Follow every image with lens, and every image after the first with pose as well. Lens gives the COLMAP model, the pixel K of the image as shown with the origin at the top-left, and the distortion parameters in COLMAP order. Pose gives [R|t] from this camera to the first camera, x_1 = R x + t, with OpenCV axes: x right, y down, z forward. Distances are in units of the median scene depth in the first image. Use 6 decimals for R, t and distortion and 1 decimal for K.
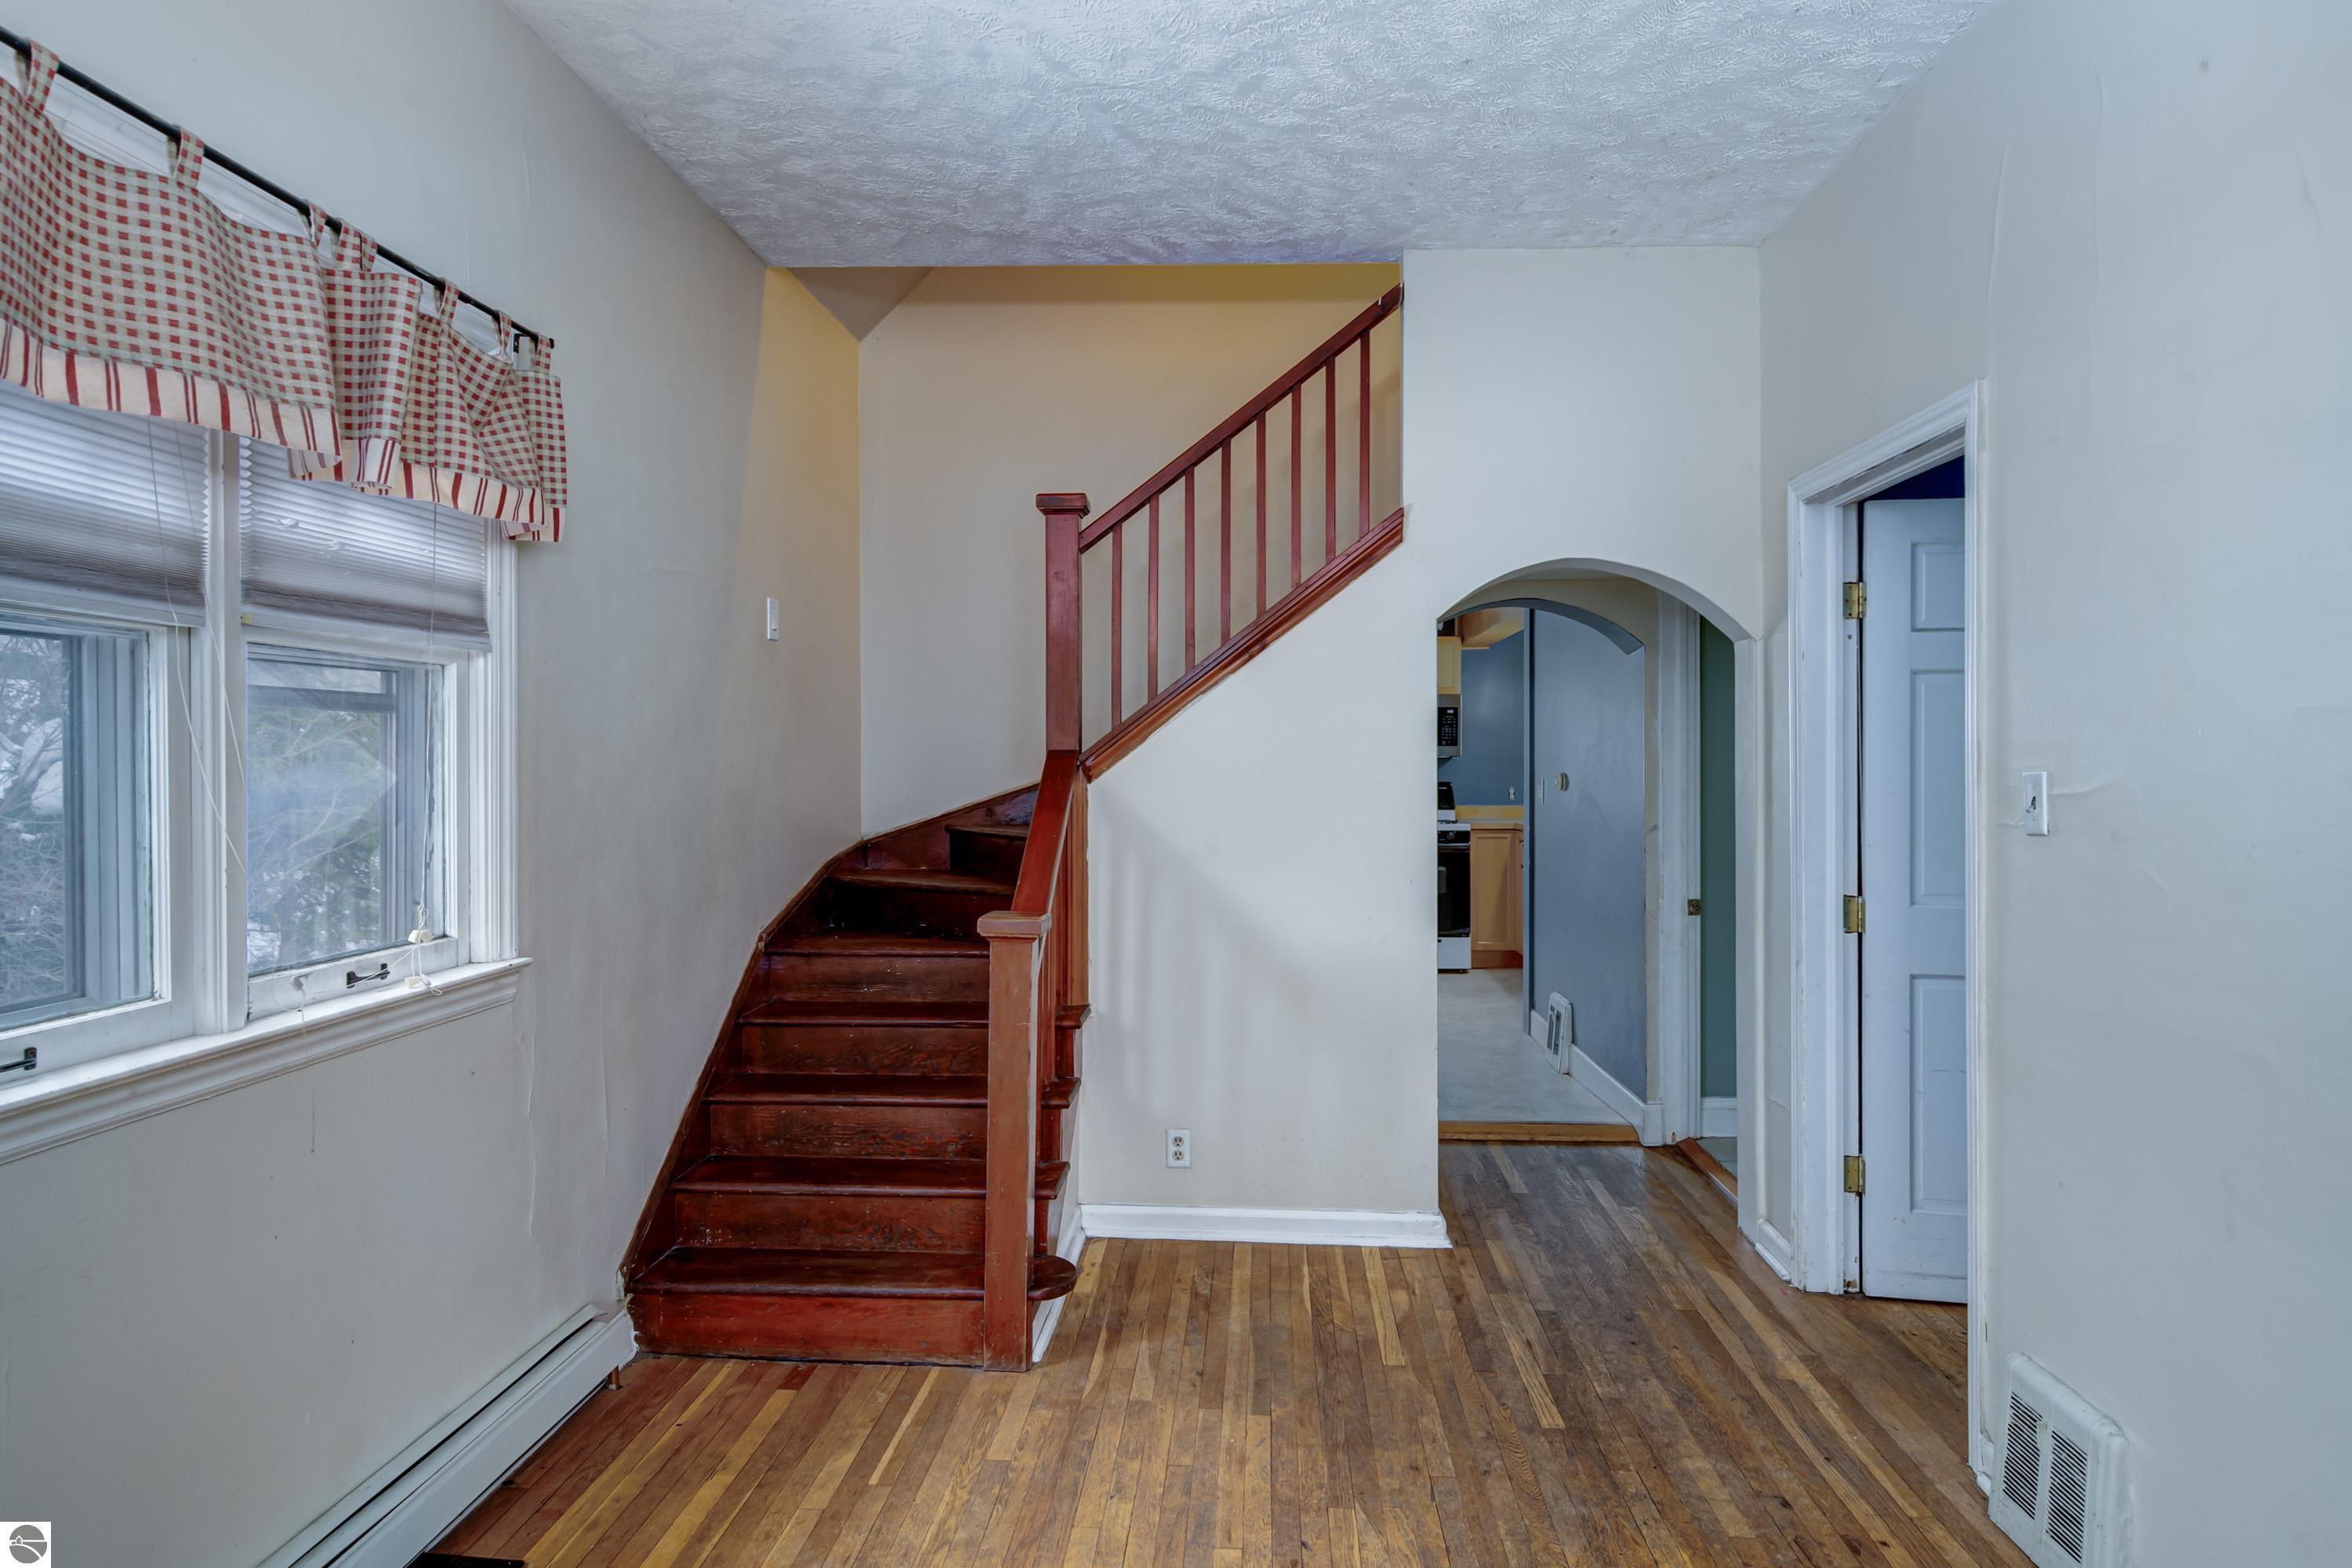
lens RADIAL K [[1367.4, 0, 1183.8], [0, 1367.4, 772.3], [0, 0, 1]] dist [0.000333, -0.001892]
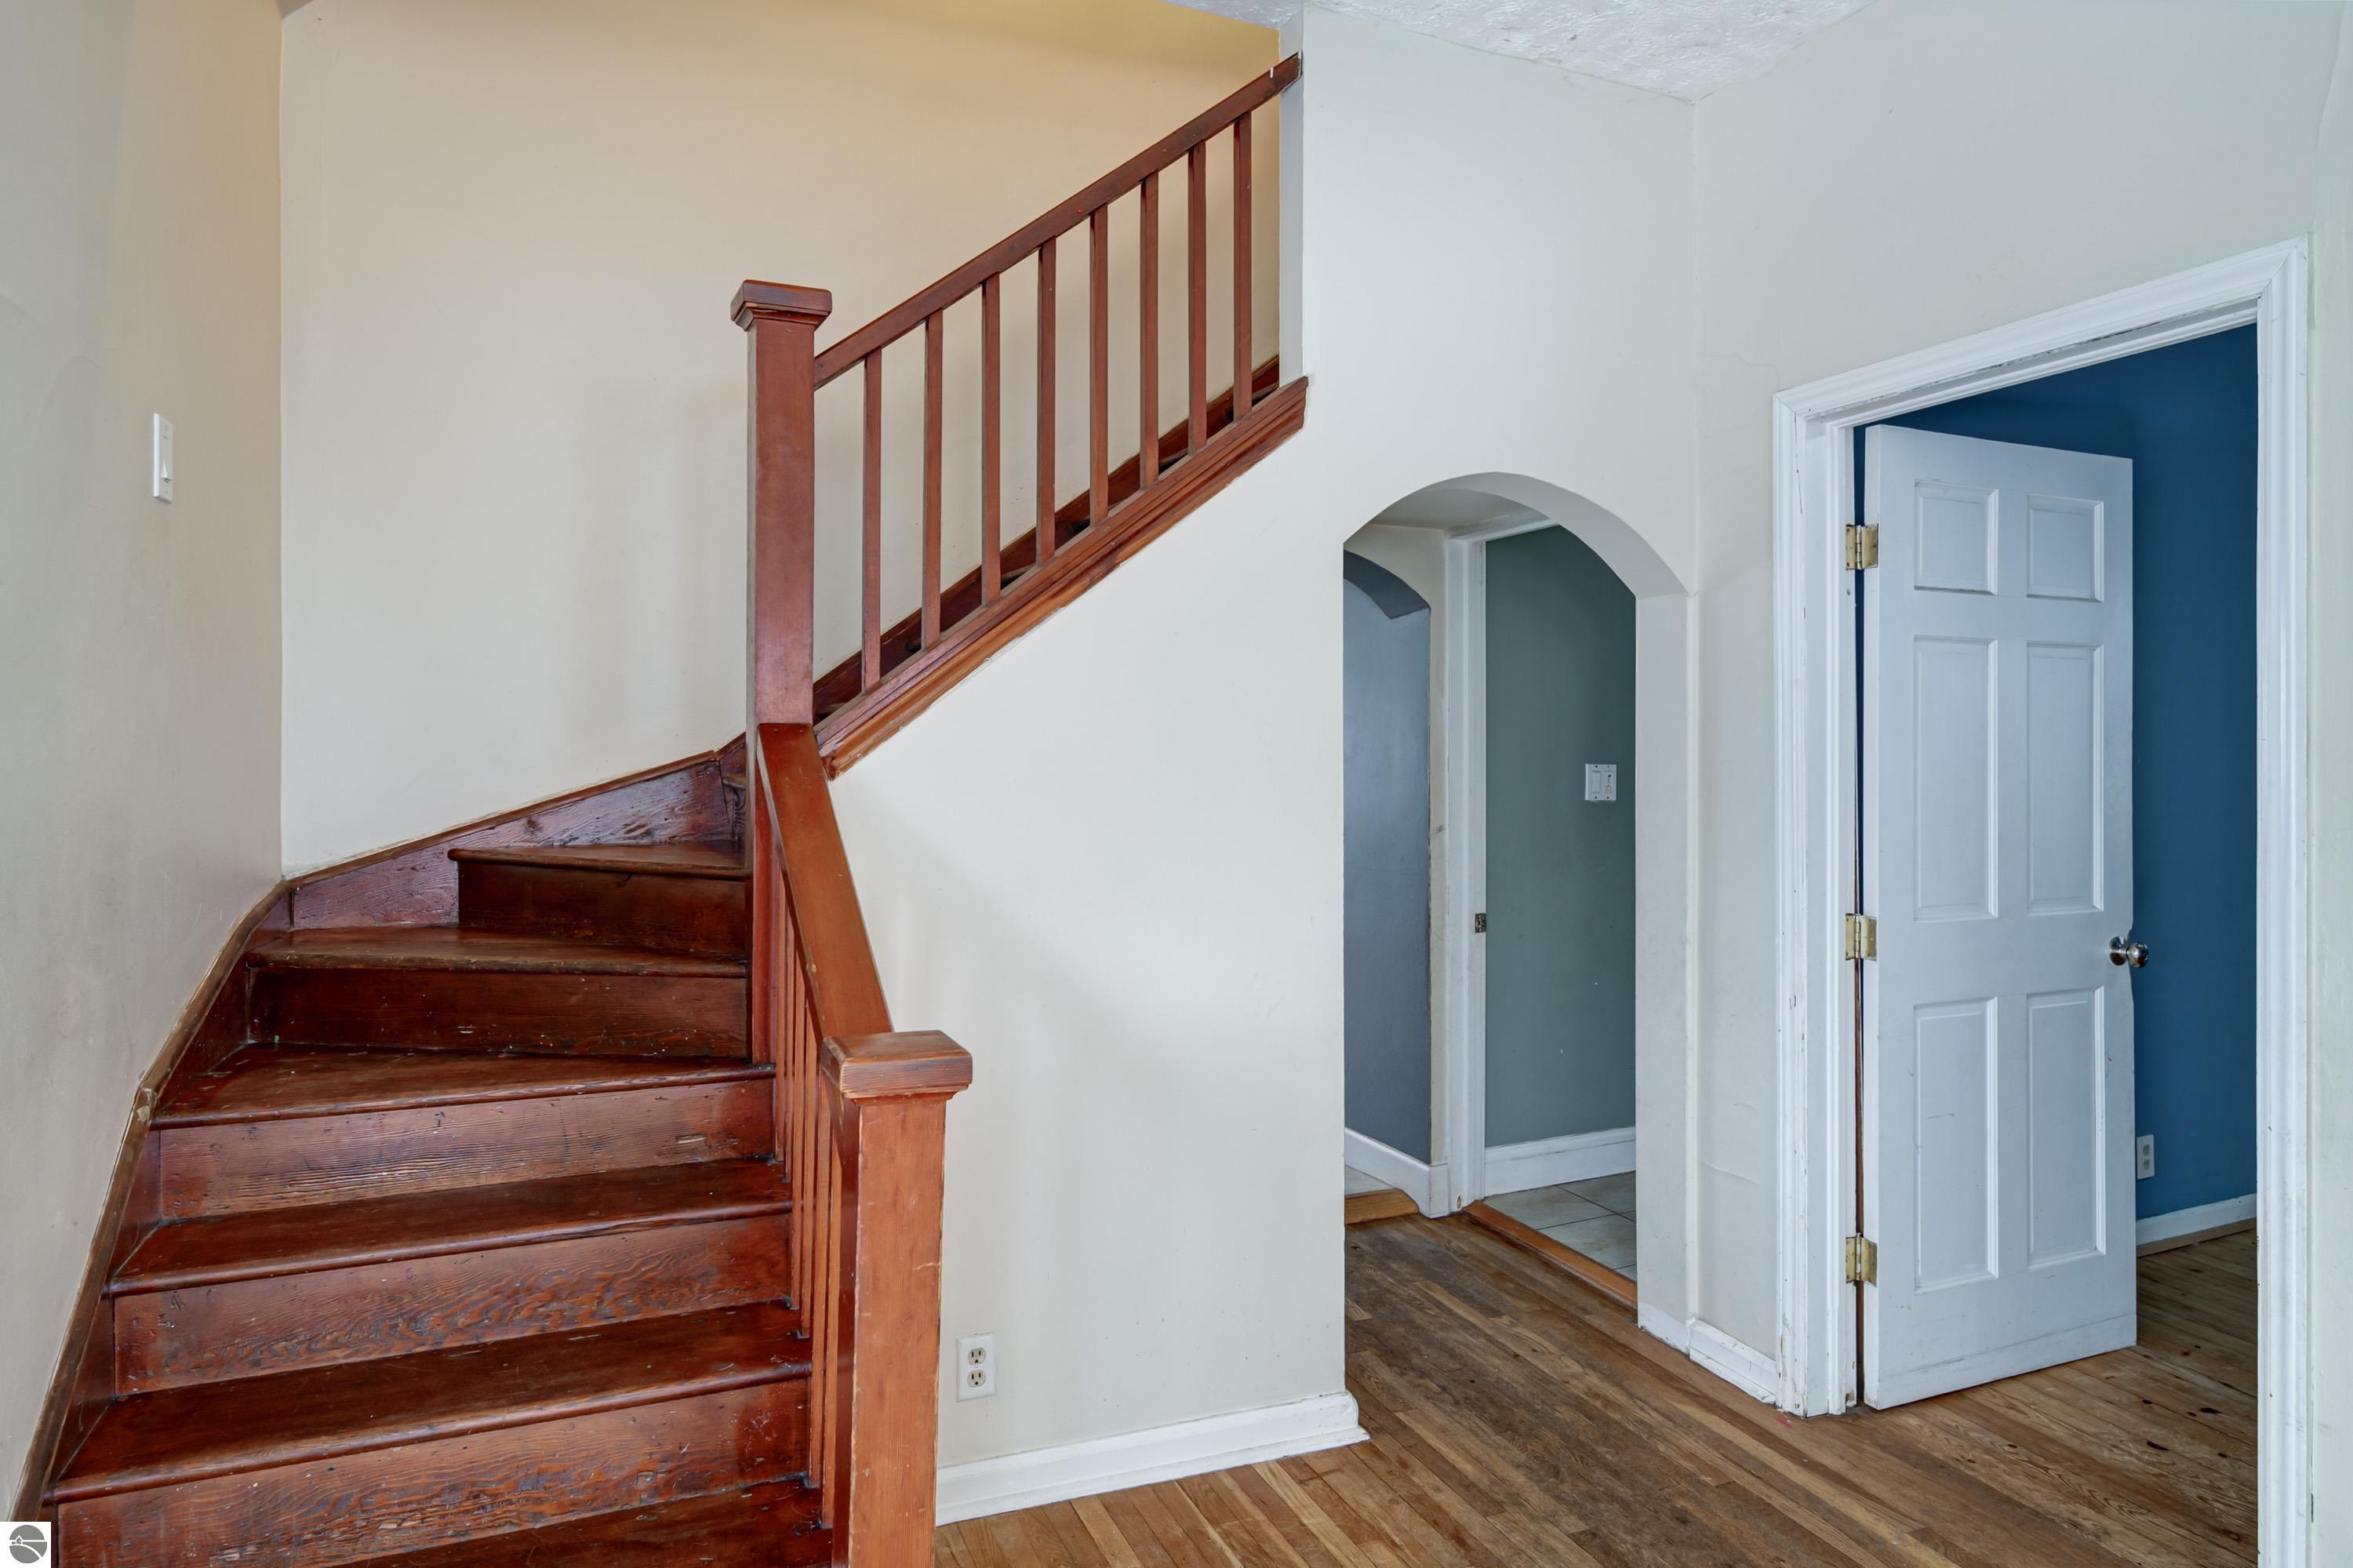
lens RADIAL K [[1368.0, 0, 1157.3], [0, 1368.0, 755.3], [0, 0, 1]] dist [0.000333, -0.001892]
pose [[0.894310, 0.001681, 0.447444, -0.213316], [0.000265, 0.999991, -0.004288, 0.000112], [-0.447447, 0.003954, 0.894301, 0.415869]]
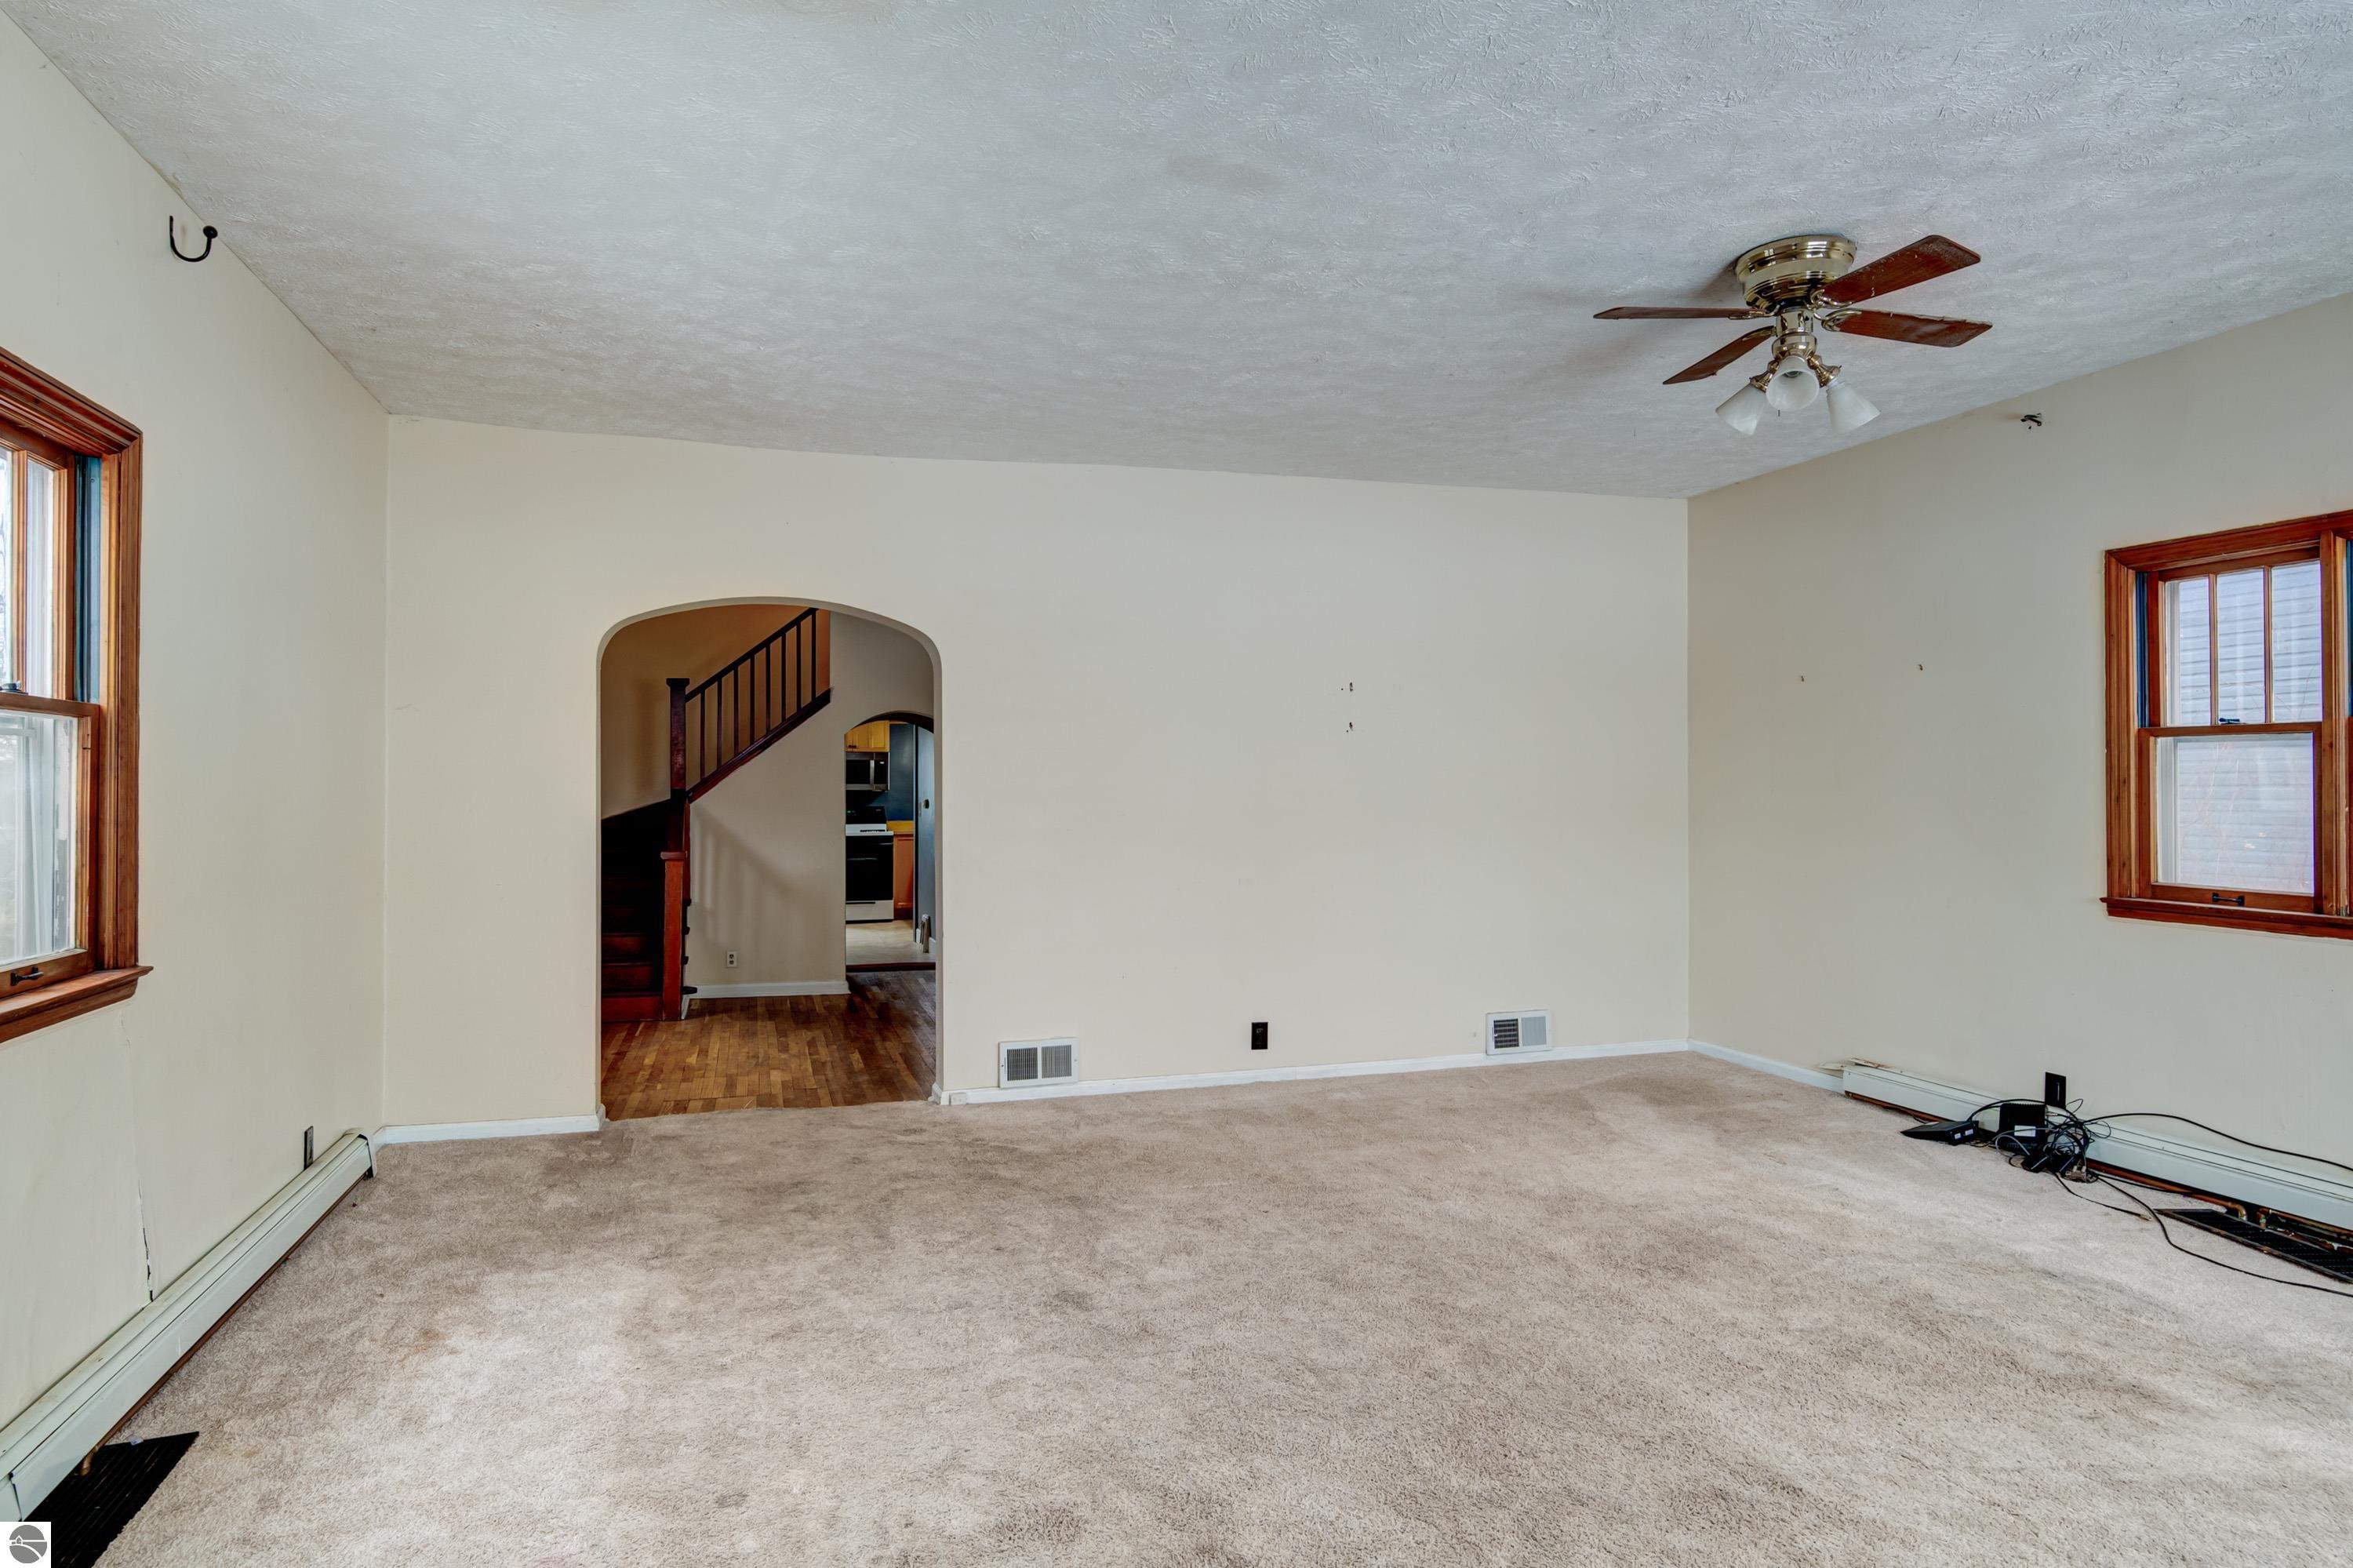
lens RADIAL K [[1368.0, 0, 1180.5], [0, 1368.0, 788.6], [0, 0, 1]] dist [0.000333, -0.001892]
pose [[0.933786, 0.000182, 0.357832, -0.125359], [0.003848, 0.999937, -0.010552, 0.010711], [-0.357811, 0.011230, 0.933726, -1.469106]]
